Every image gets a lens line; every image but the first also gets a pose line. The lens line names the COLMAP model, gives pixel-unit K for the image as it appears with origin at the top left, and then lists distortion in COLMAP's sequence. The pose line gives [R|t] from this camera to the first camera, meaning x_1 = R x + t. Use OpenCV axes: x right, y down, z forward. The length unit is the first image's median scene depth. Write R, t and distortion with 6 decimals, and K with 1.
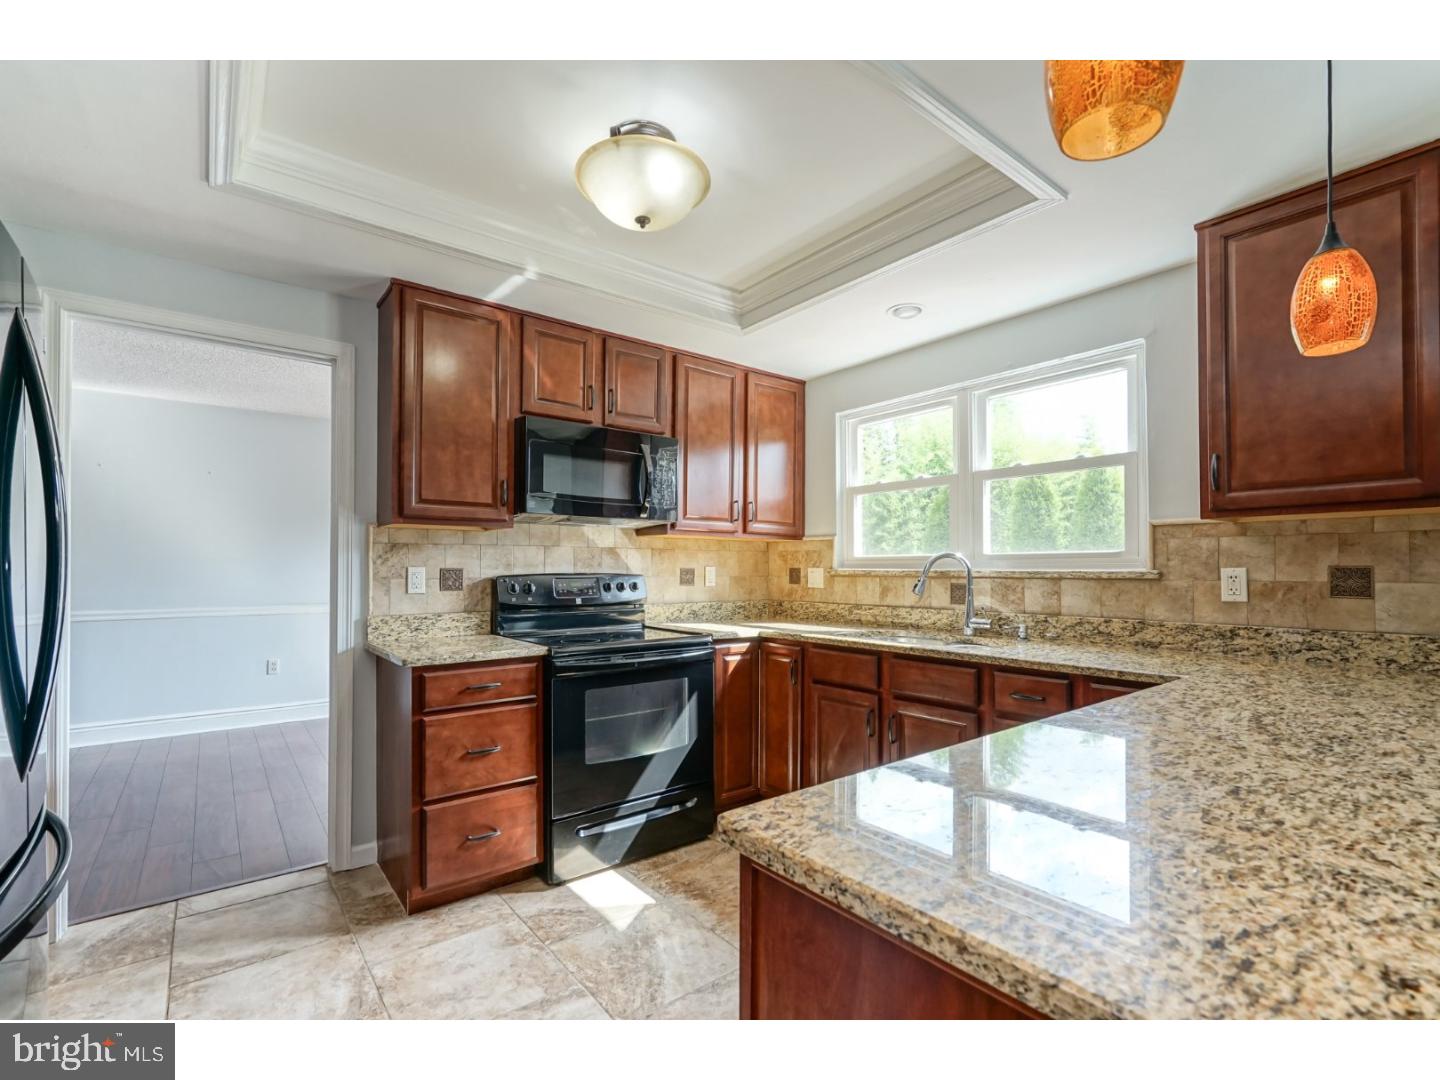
lens RADIAL K [[660.4, 0, 737.1], [0, 660.4, 557.6], [0, 0, 1]] dist [0.000885, 0.000567]
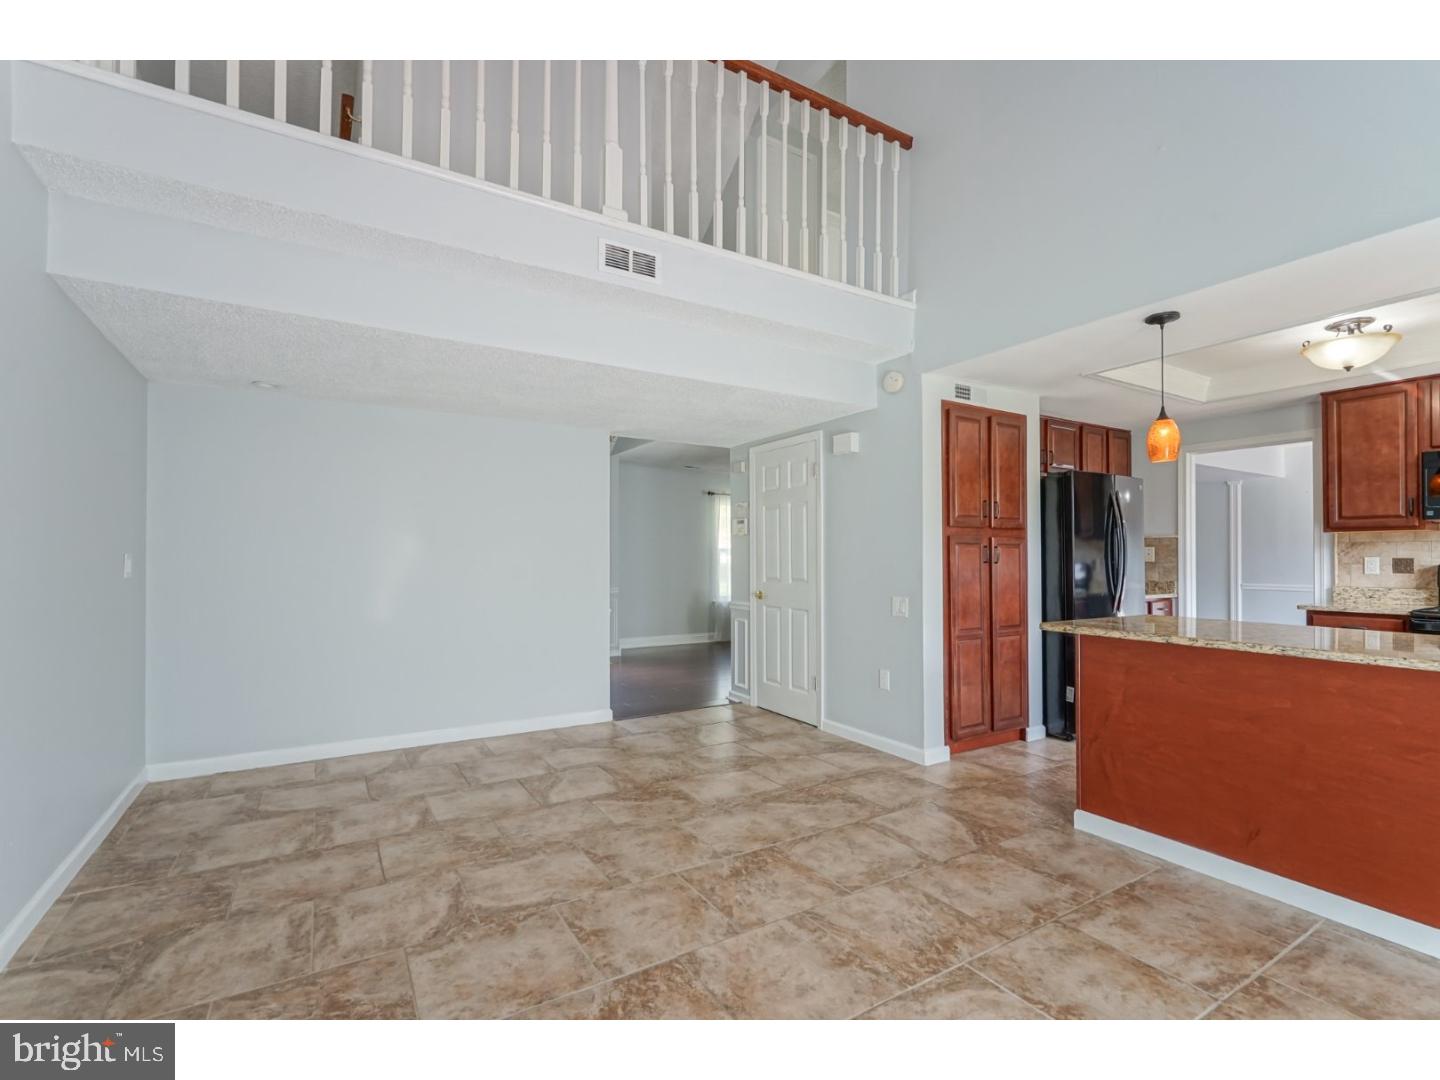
lens RADIAL K [[662.9, 0, 693.1], [0, 662.9, 546.5], [0, 0, 1]] dist [-0.000683, 0.000098]
pose [[-0.147571, -0.016025, -0.988922, 1.259694], [0.013021, 0.999751, -0.018143, -0.003117], [0.988966, -0.015554, -0.147326, -0.339307]]
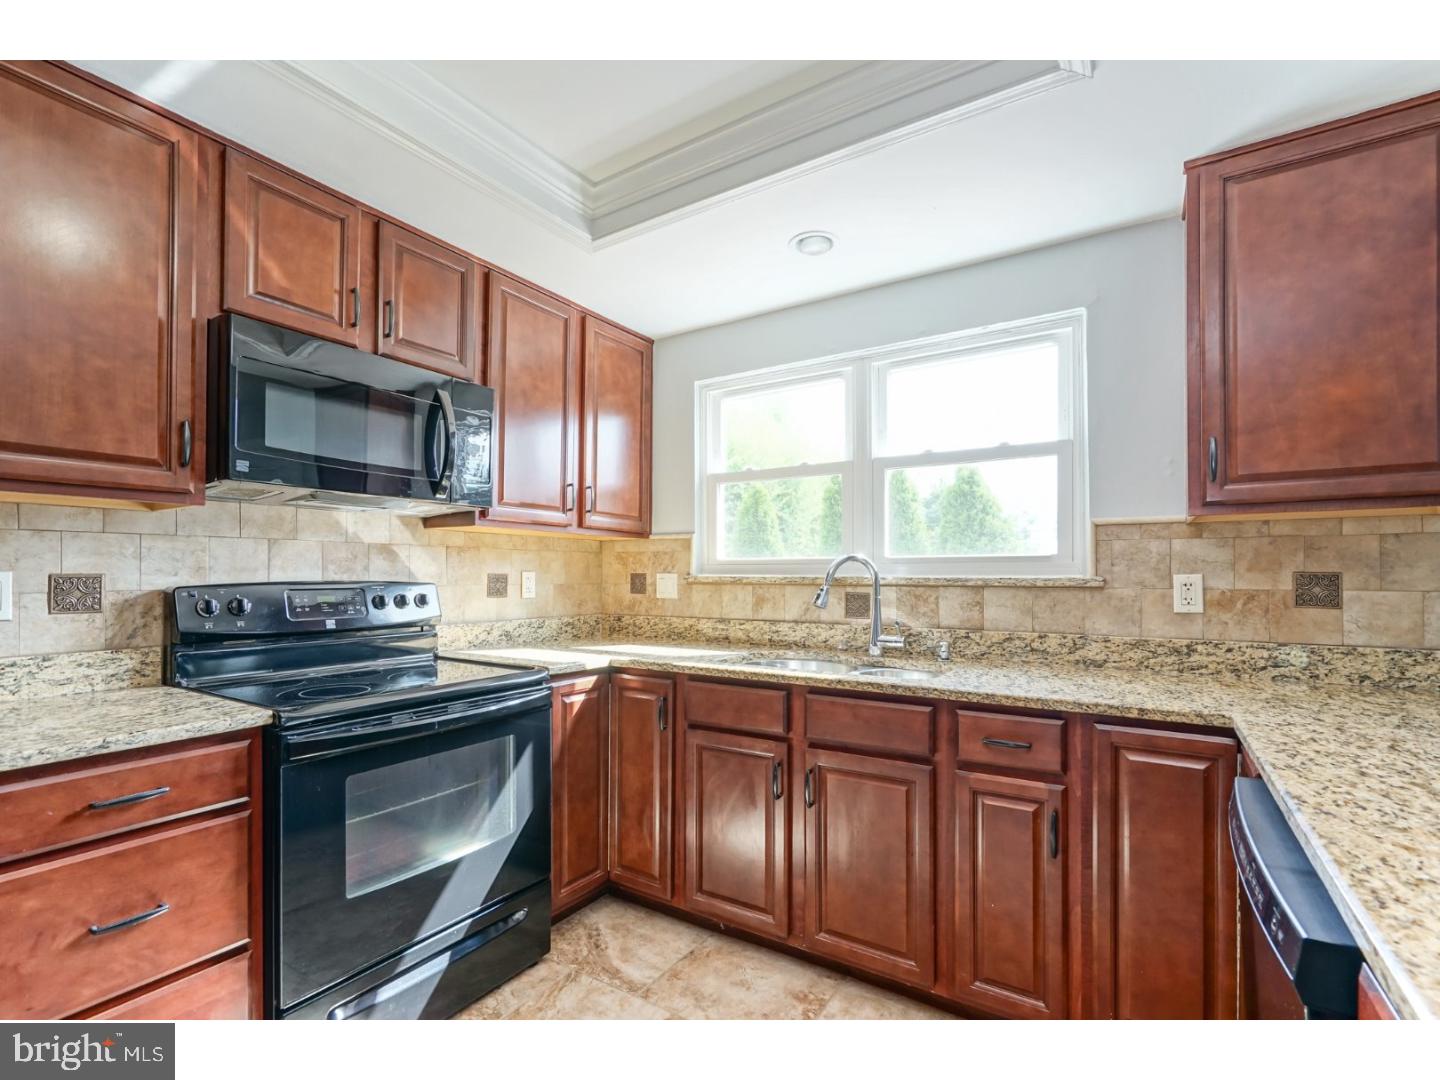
lens RADIAL K [[650.6, 0, 730.6], [0, 650.6, 567.8], [0, 0, 1]] dist [-0.001329, 0.000315]
pose [[0.947590, 0.003467, 0.319469, -0.078267], [-0.005946, 0.999959, 0.006784, 0.003862], [-0.319433, -0.008328, 0.947572, 0.294146]]
